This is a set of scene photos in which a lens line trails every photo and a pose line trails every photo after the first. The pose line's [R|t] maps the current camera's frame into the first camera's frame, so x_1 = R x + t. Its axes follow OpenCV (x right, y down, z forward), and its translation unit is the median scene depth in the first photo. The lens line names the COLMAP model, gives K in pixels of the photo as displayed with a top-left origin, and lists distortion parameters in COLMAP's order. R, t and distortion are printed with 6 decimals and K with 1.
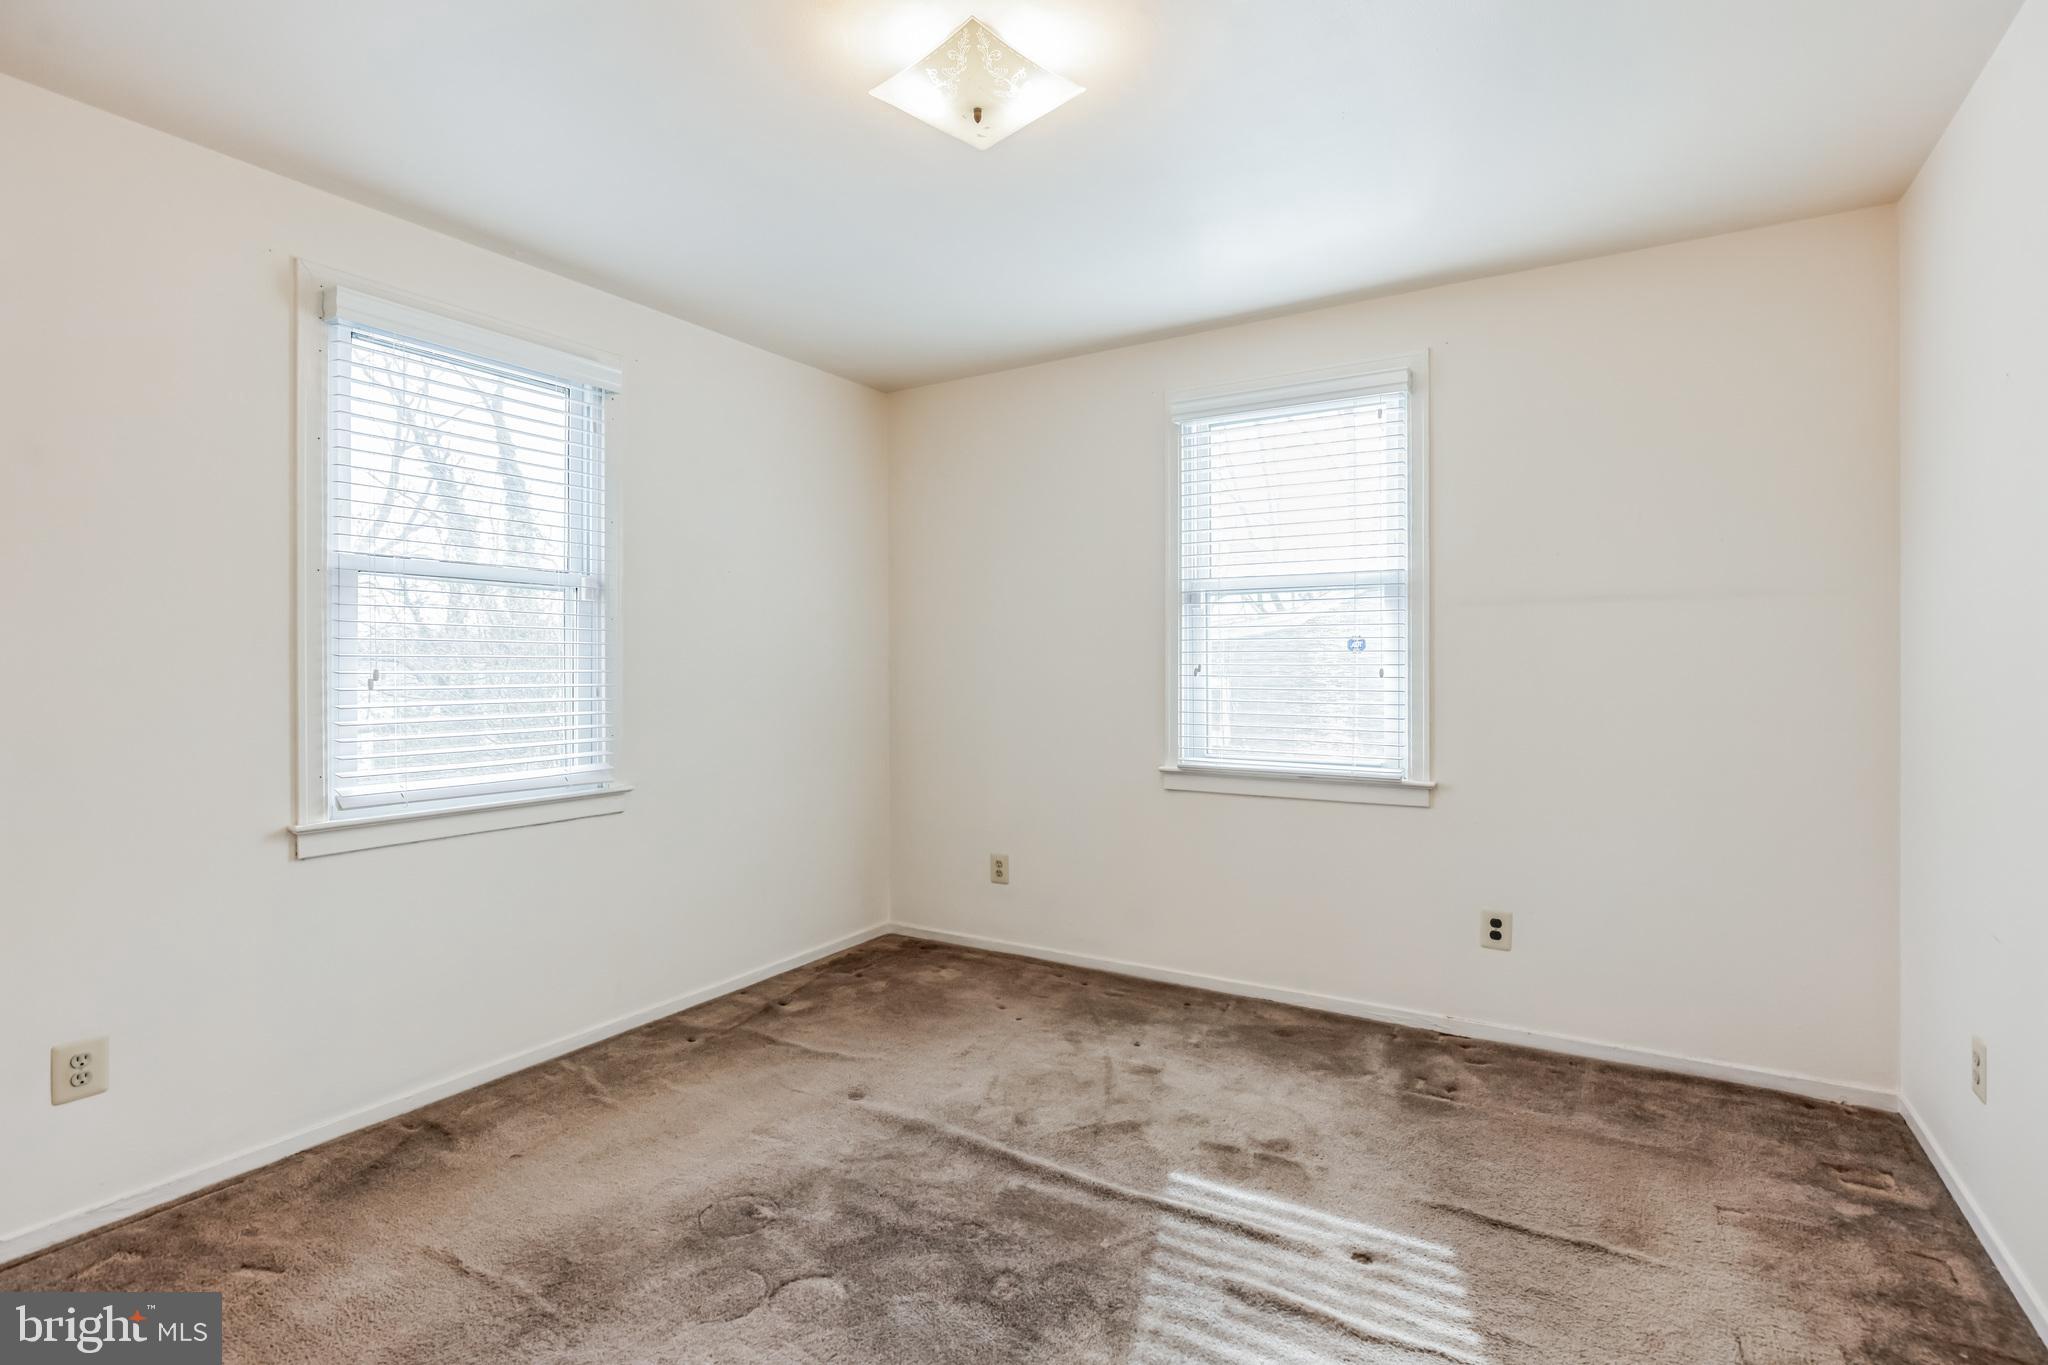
lens RADIAL K [[959.2, 0, 1025.7], [0, 959.2, 654.5], [0, 0, 1]] dist [-0.015021, 0.000281]
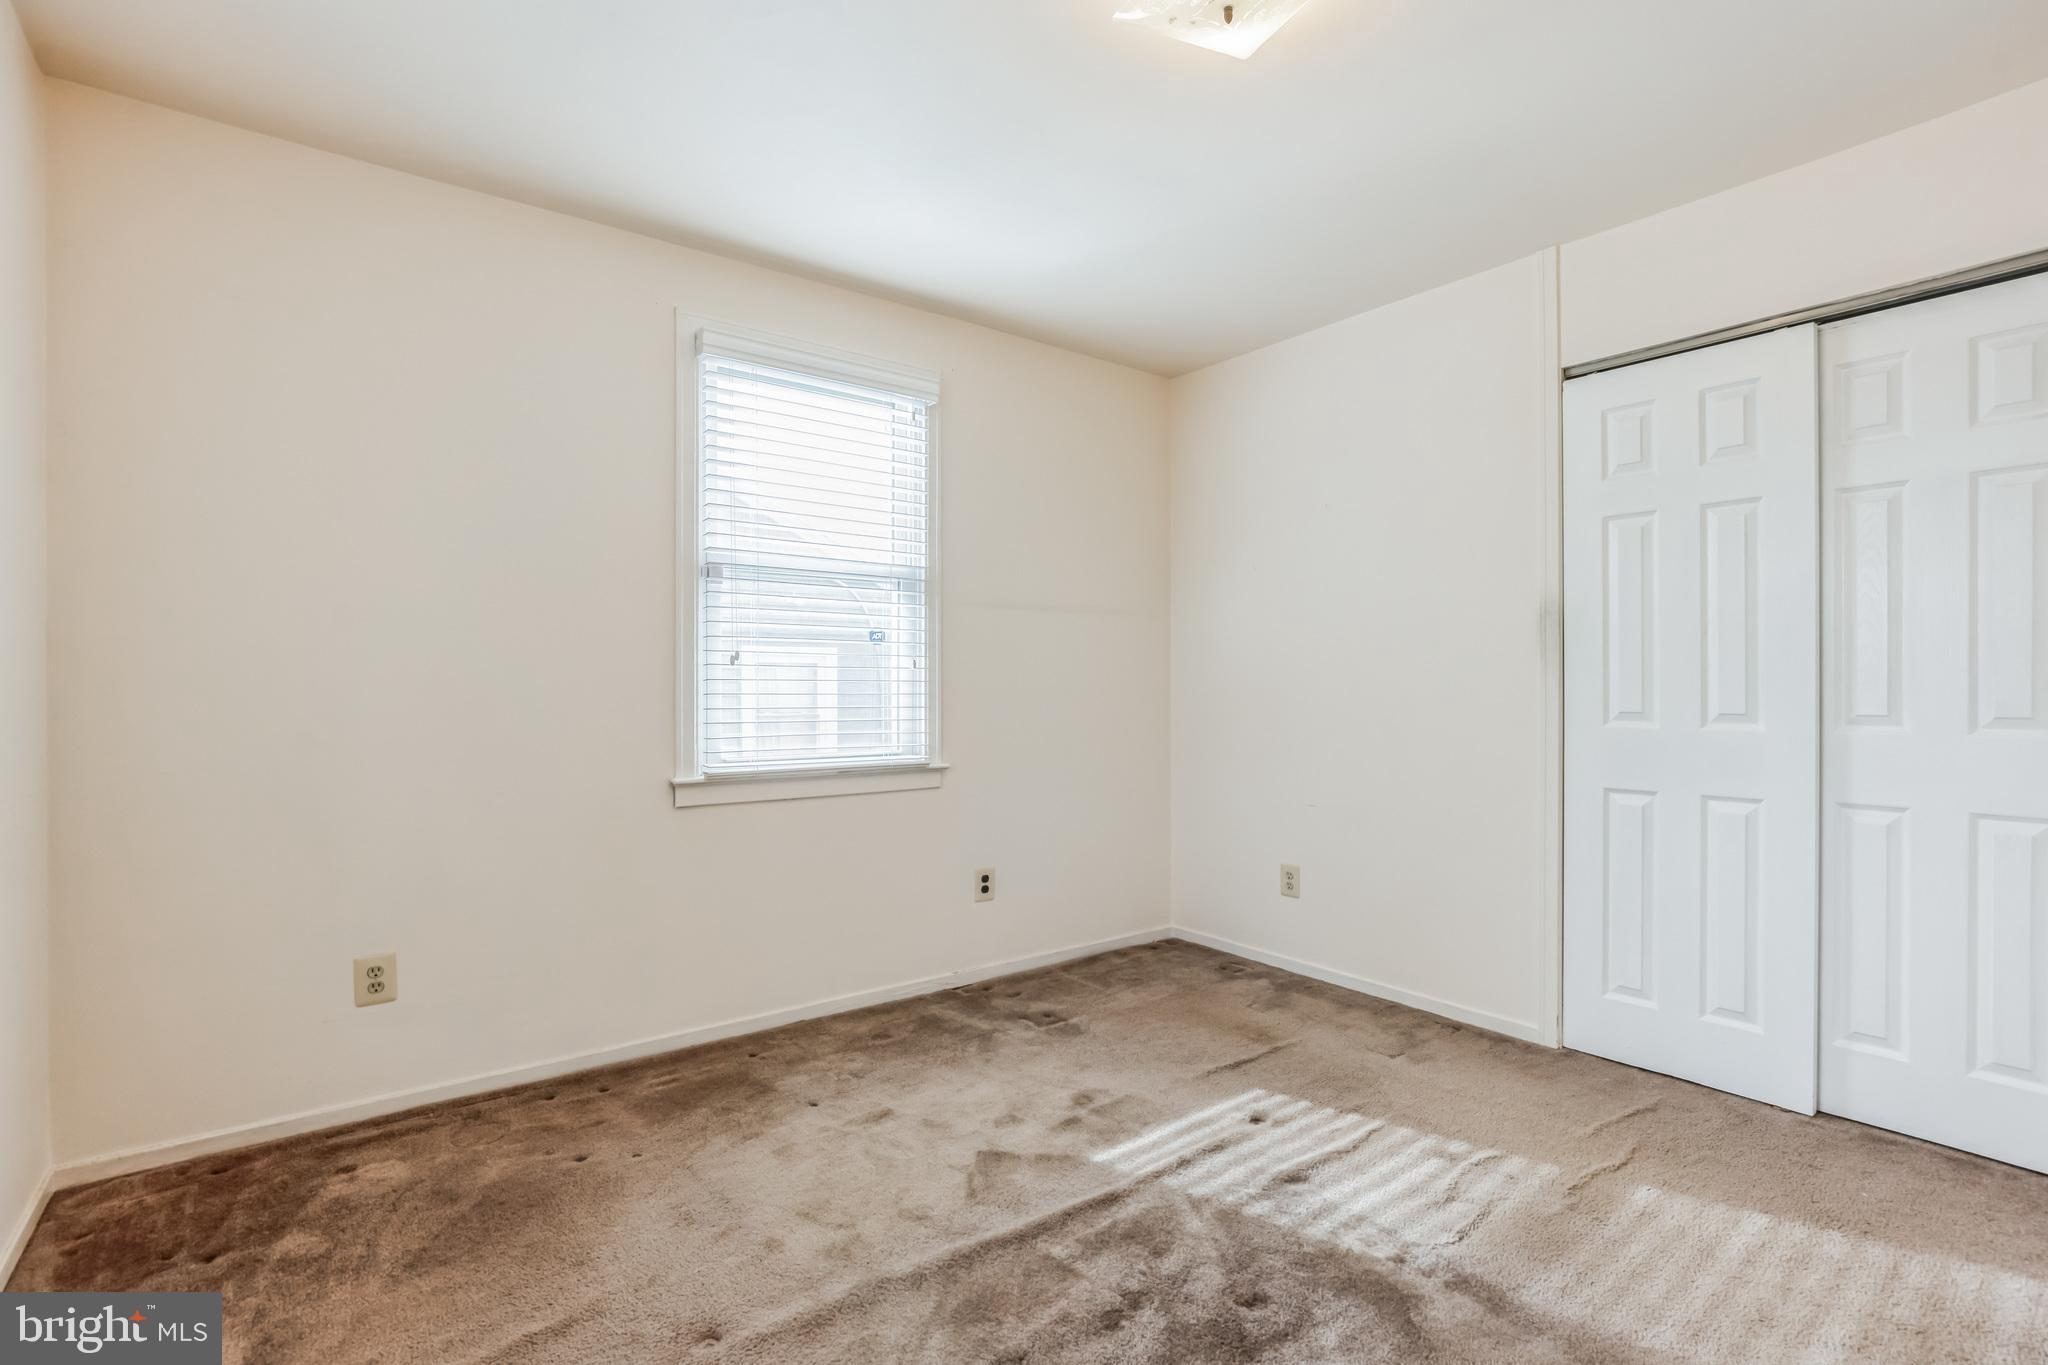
lens RADIAL K [[958.8, 0, 1024.0], [0, 958.8, 682.5], [0, 0, 1]] dist [-0.018406, 0.000008]
pose [[0.367342, 0.005725, 0.930068, -0.596654], [-0.006513, 0.999972, -0.003583, 0.046696], [-0.930063, -0.004741, 0.367369, 0.541671]]
